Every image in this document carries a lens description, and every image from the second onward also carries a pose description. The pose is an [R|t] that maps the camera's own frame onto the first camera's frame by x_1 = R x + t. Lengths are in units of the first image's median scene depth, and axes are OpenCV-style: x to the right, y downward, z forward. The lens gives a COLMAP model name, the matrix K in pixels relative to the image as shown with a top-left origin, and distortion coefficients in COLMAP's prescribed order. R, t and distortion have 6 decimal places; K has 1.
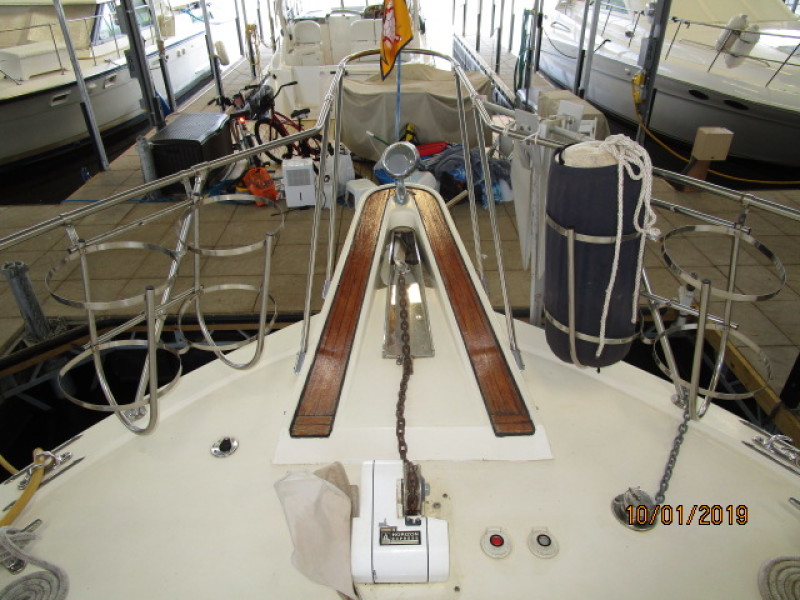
lens RADIAL K [[575.6, 0, 404.6], [0, 575.6, 296.4], [0, 0, 1]] dist [-0.007736, -0.002836]
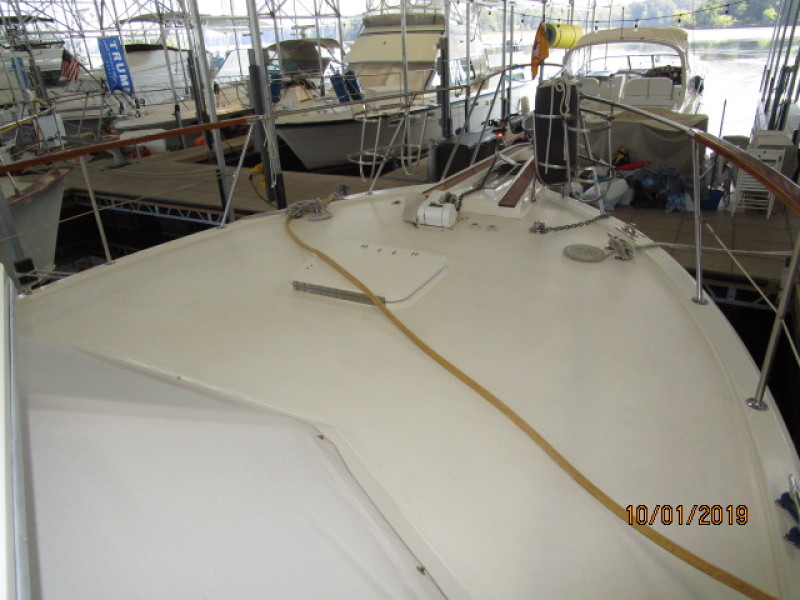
lens RADIAL K [[575.6, 0, 400.7], [0, 575.6, 301.3], [0, 0, 1]] dist [-0.007736, -0.002836]
pose [[0.861814, 0.191530, -0.469673, 0.251370], [-0.237803, 0.970465, -0.040600, 0.205985], [0.448025, 0.146679, 0.881906, -0.299943]]
